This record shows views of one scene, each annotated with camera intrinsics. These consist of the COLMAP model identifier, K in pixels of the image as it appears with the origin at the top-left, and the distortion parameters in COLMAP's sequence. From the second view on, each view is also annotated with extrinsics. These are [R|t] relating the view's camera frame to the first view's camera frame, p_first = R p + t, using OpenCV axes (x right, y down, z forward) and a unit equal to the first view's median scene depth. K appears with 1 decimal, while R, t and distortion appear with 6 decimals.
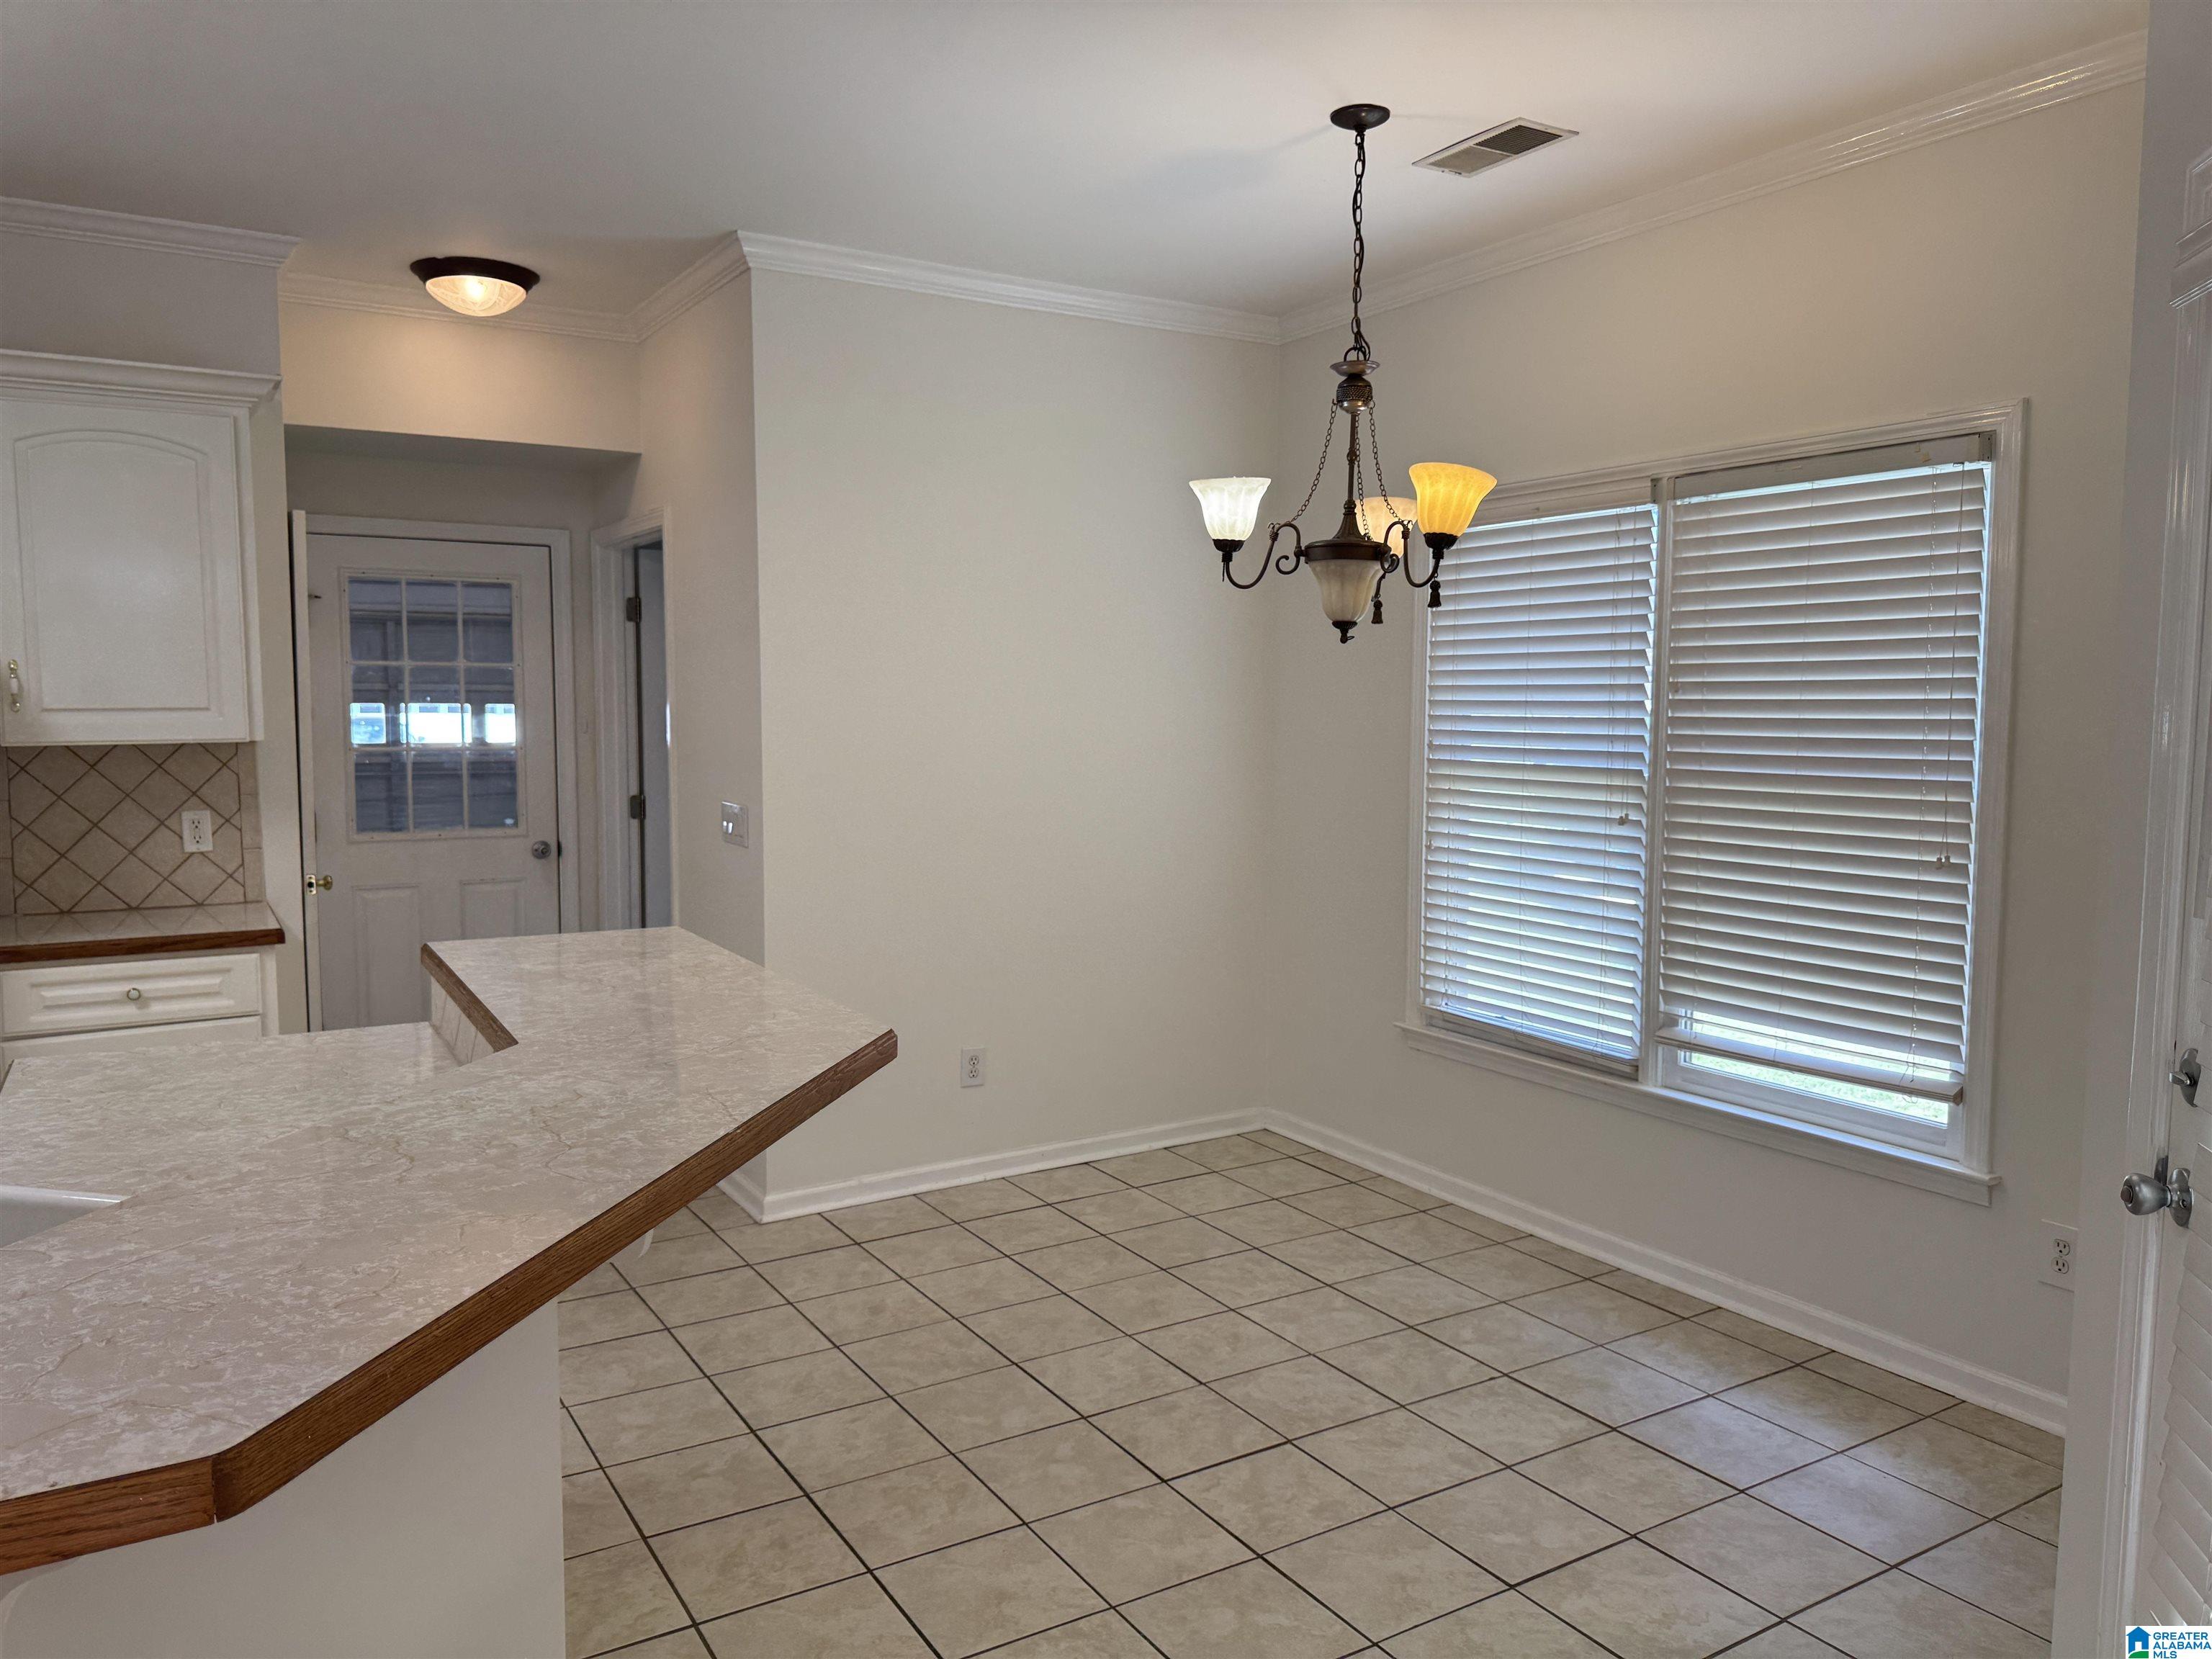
lens RADIAL K [[1581.6, 0, 1106.6], [0, 1581.6, 833.3], [0, 0, 1]] dist [0.078392, -0.075418]
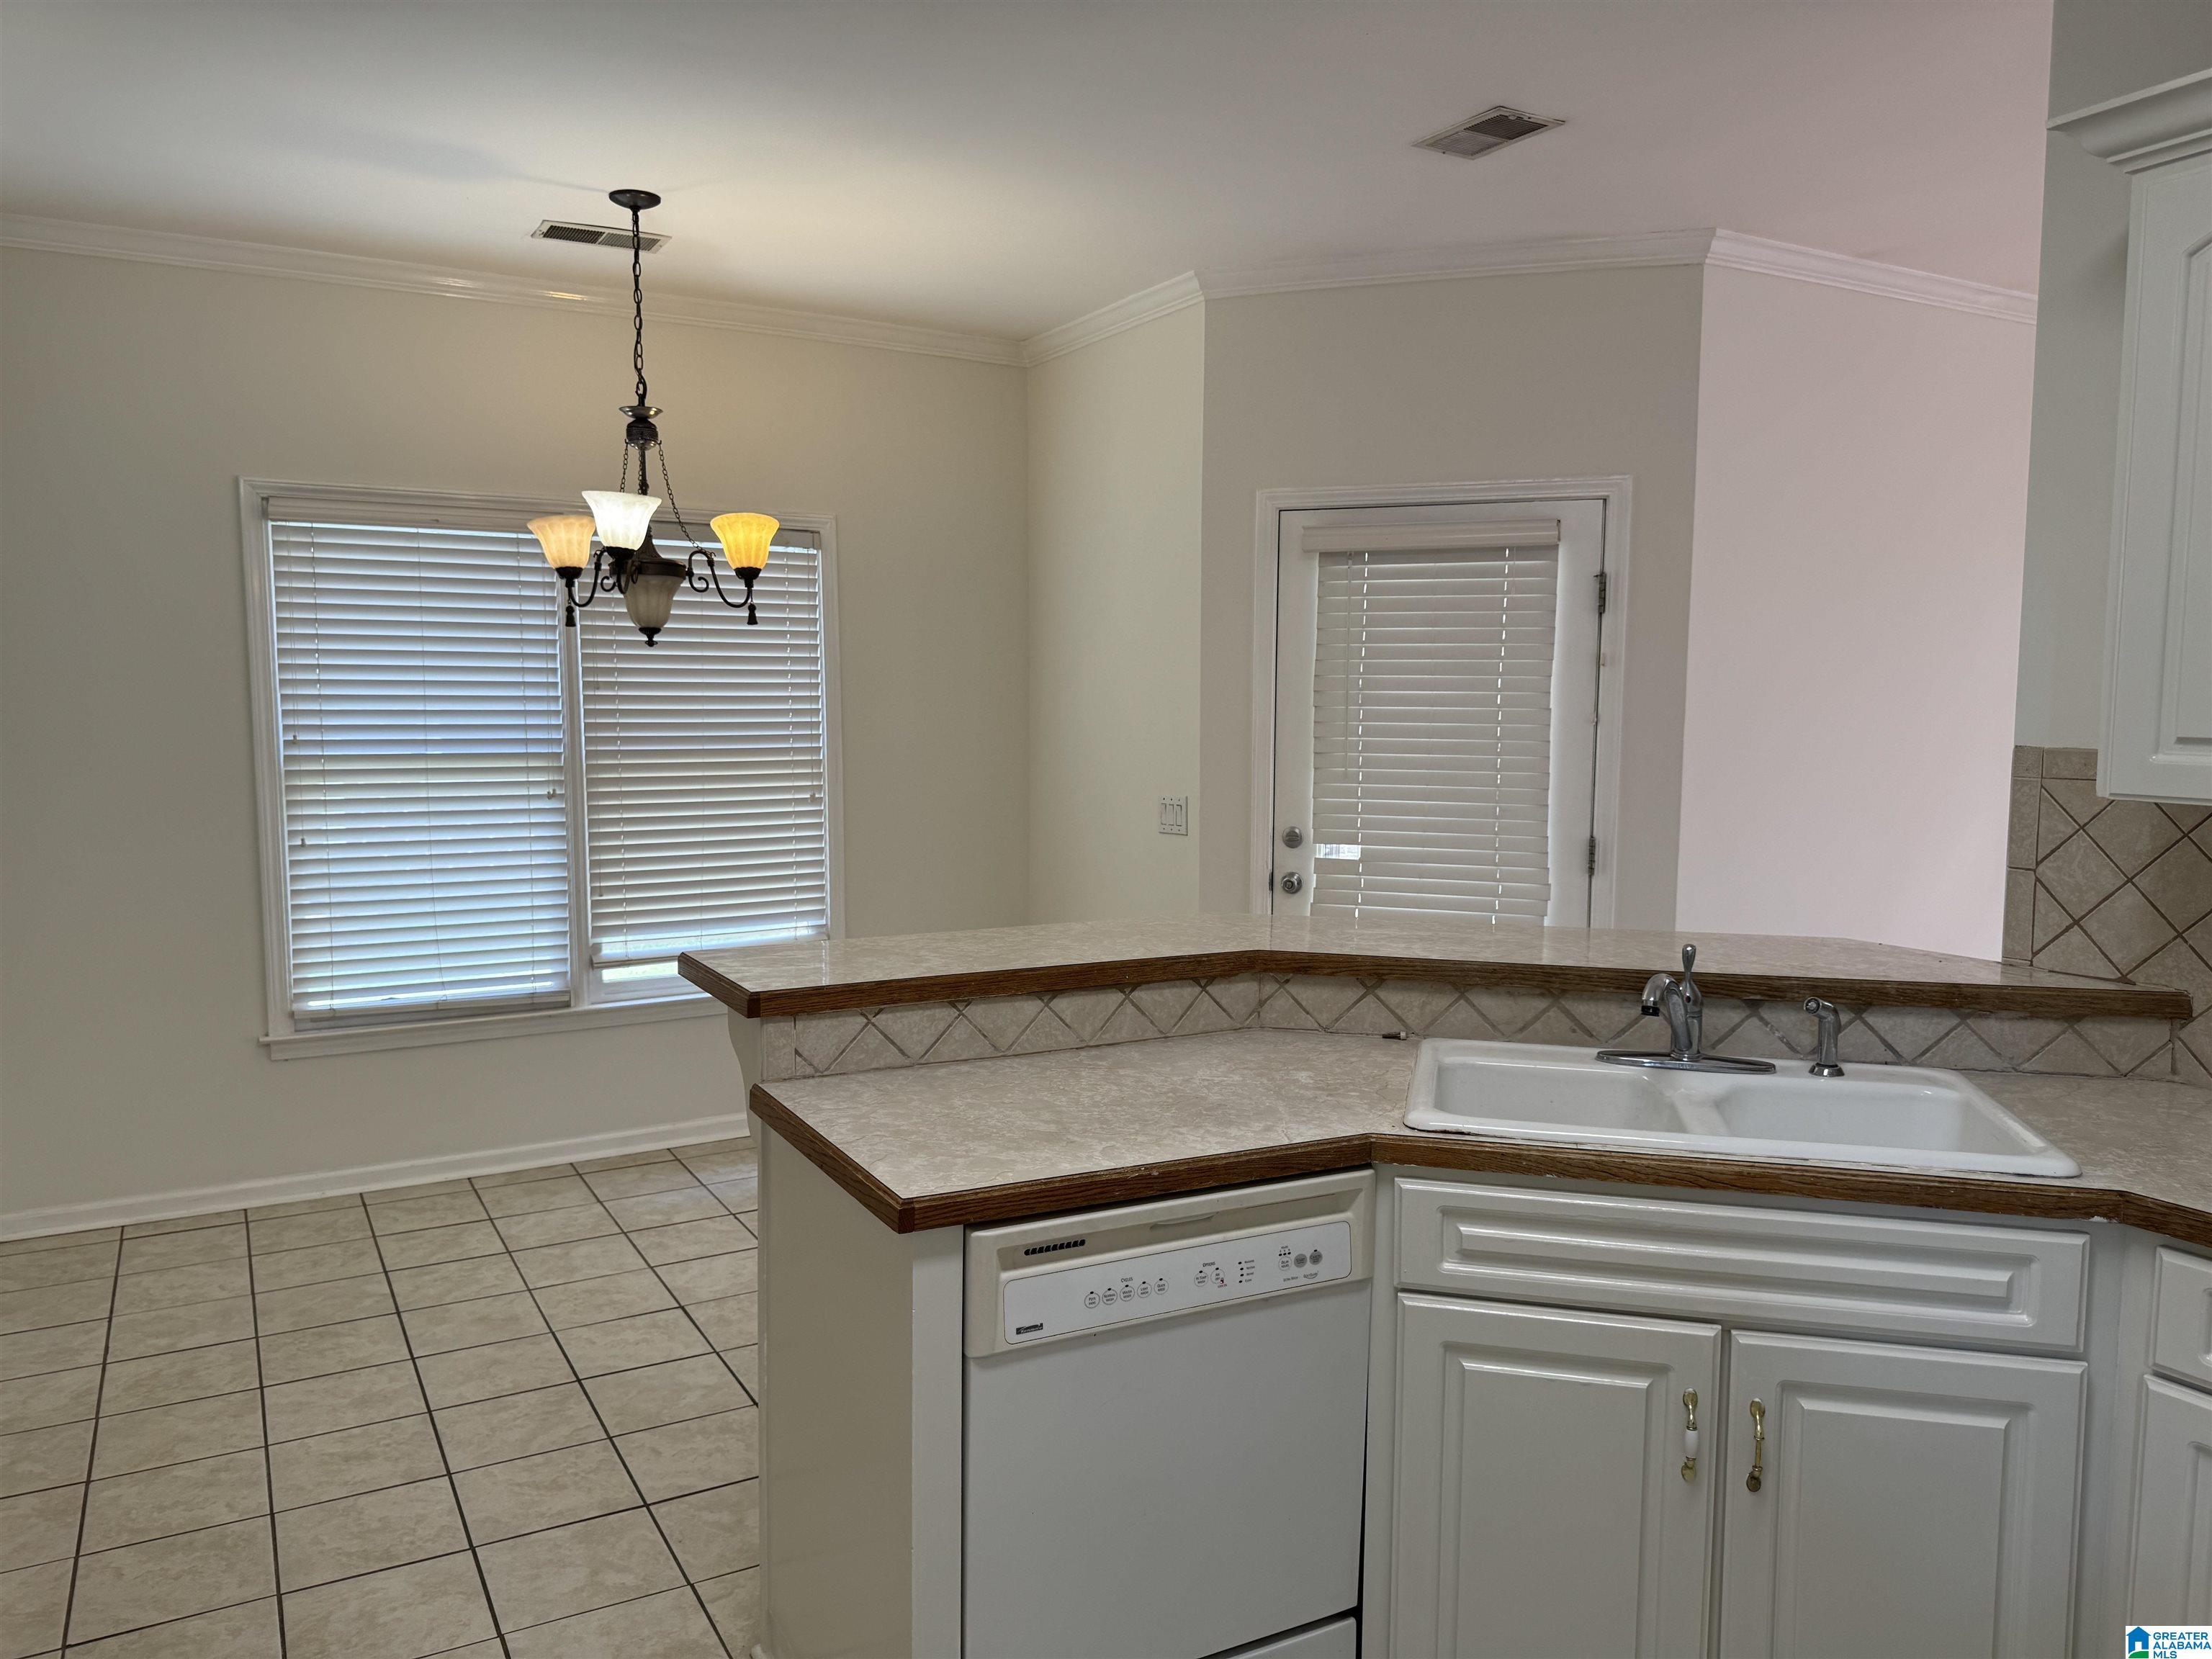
lens RADIAL K [[1581.6, 0, 1091.7], [0, 1581.6, 837.2], [0, 0, 1]] dist [0.078392, -0.075418]
pose [[0.034938, -0.094420, 0.994919, -0.918518], [0.084367, 0.992252, 0.091205, -0.055062], [-0.995822, 0.080752, 0.042633, 0.576288]]
